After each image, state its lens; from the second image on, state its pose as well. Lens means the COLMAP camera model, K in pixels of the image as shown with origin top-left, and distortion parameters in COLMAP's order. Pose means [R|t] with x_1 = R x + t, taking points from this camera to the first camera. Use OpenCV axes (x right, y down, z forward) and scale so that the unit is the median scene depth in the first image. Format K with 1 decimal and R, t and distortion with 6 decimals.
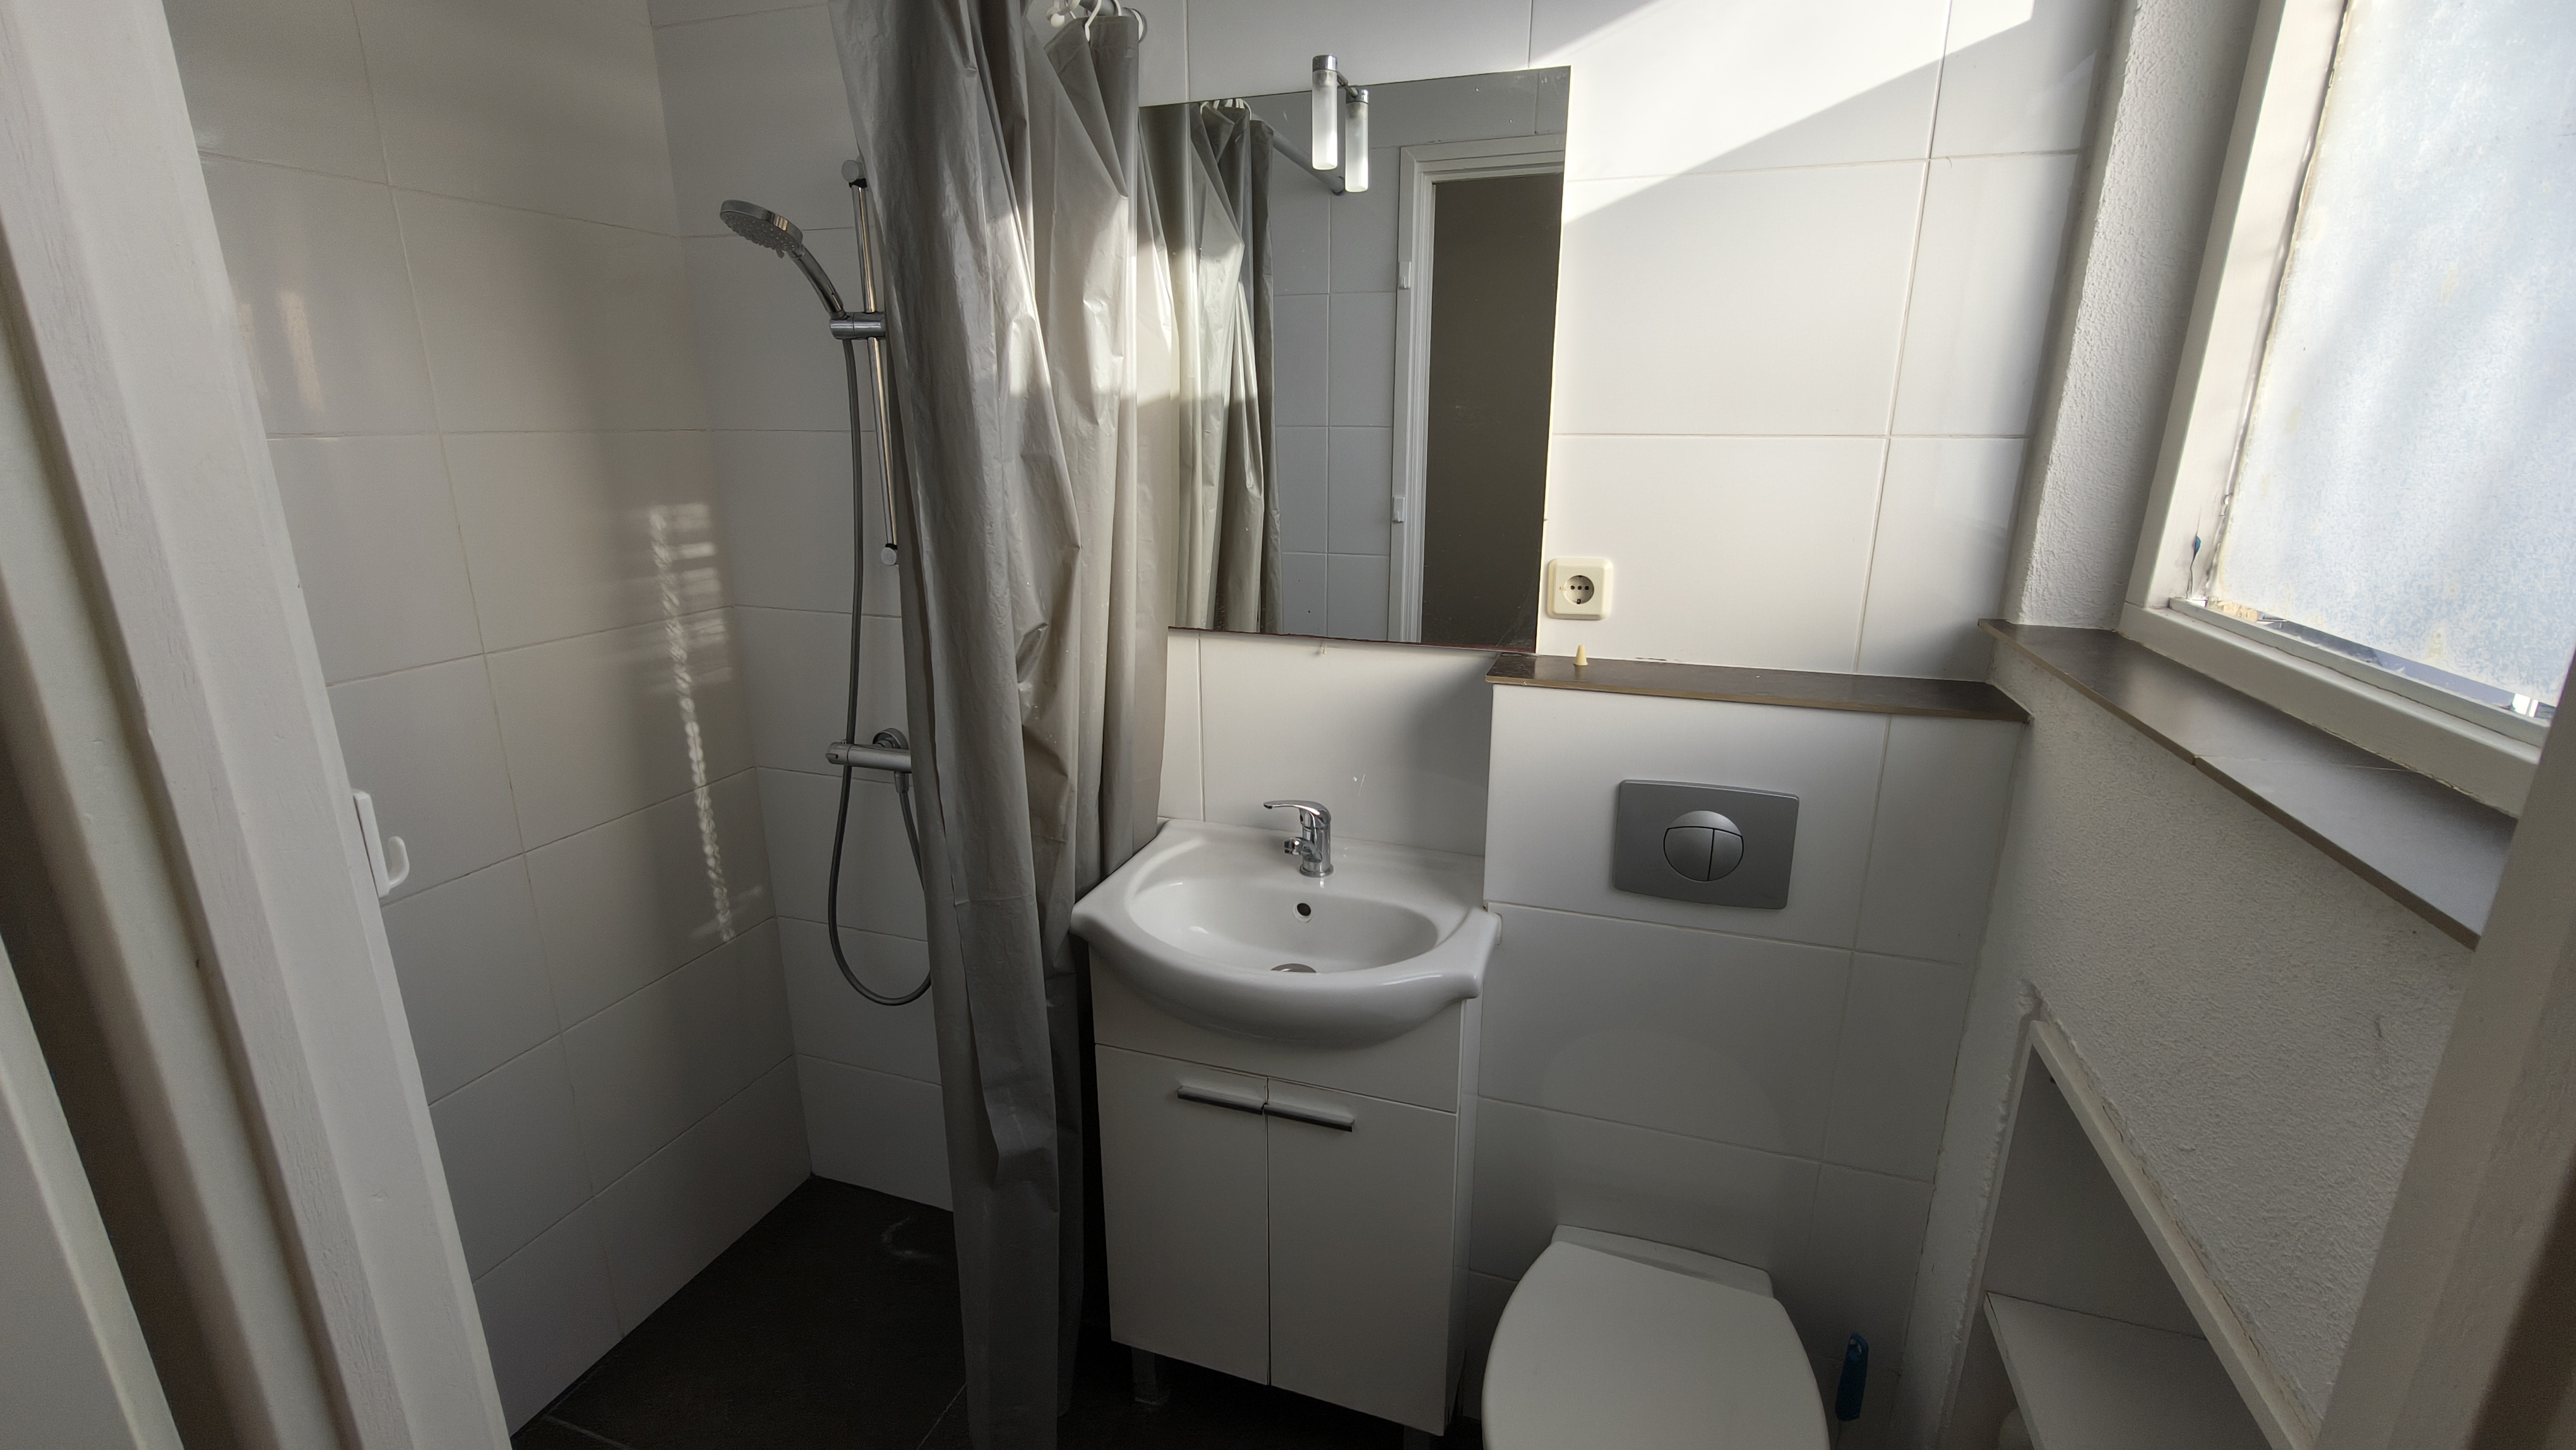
lens RADIAL K [[1093.1, 0, 1290.6], [0, 1093.1, 722.2], [0, 0, 1]] dist [-0.000084, -0.001454]
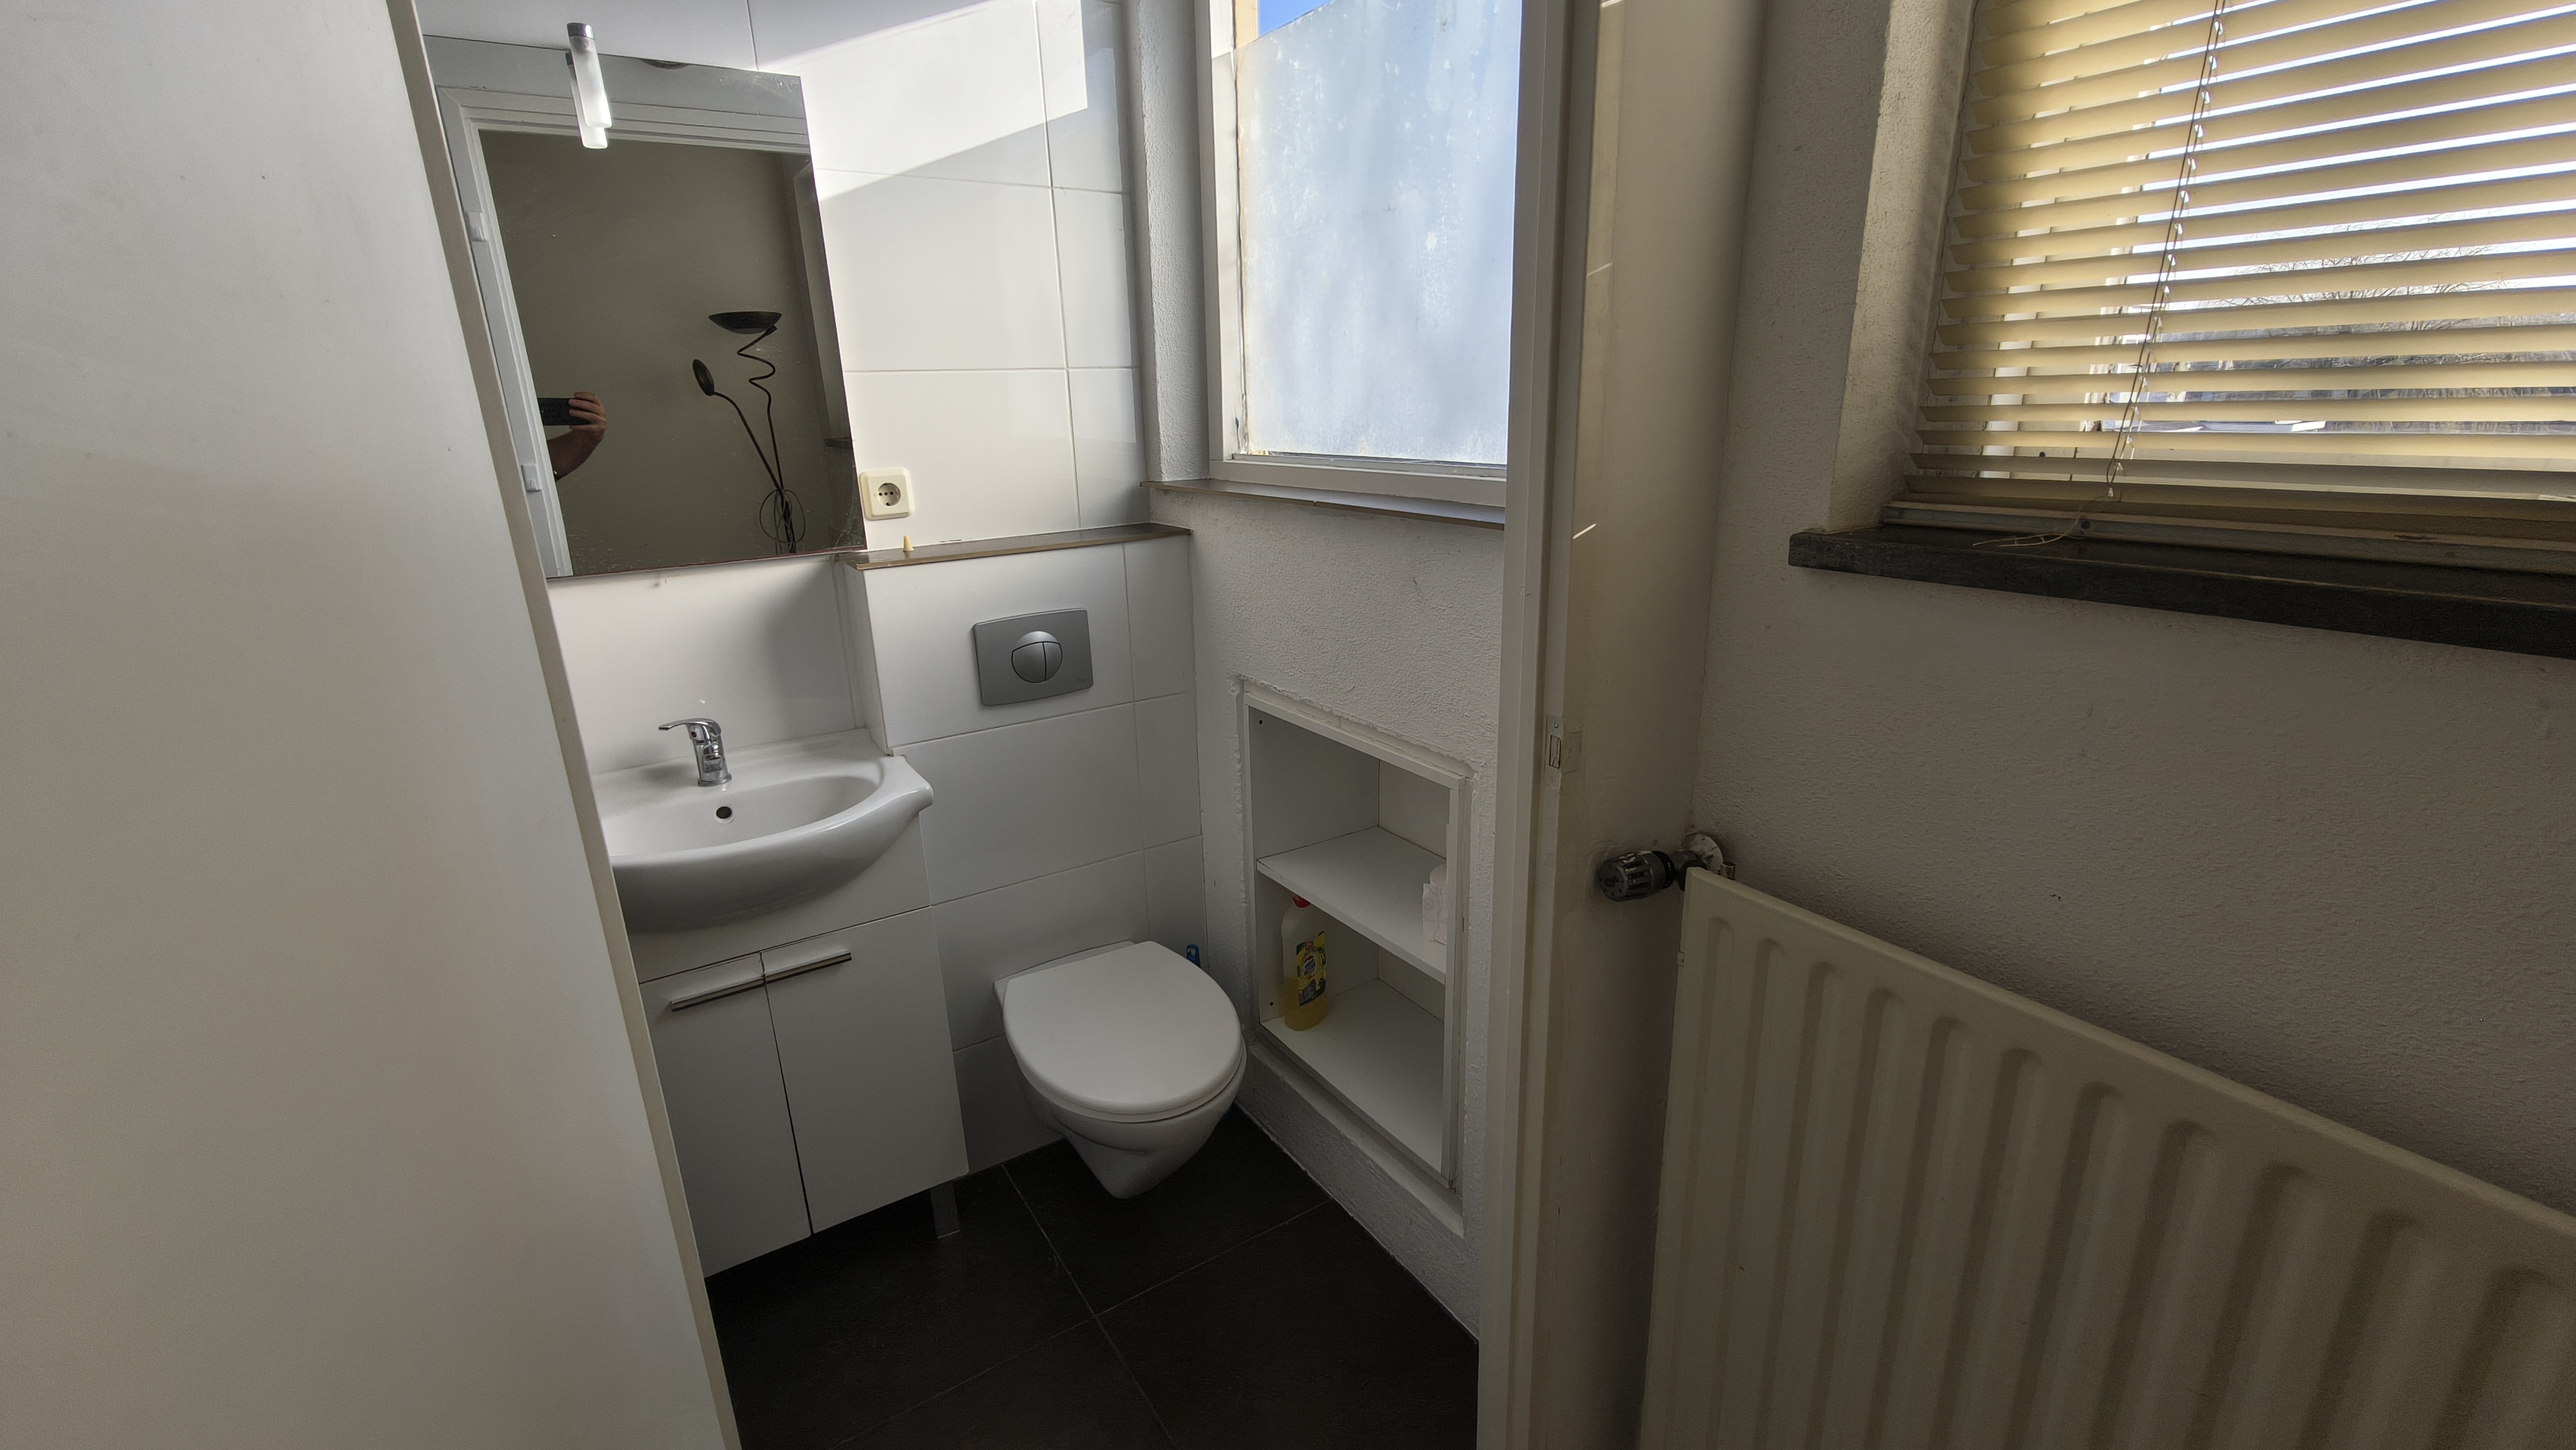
lens RADIAL K [[1093.1, 0, 1290.6], [0, 1093.1, 722.2], [0, 0, 1]] dist [-0.000084, -0.001454]
pose [[0.621145, -0.245379, 0.744290, -0.480315], [0.237156, 0.964043, 0.119909, 0.097998], [-0.746951, 0.102031, 0.657004, -0.171679]]
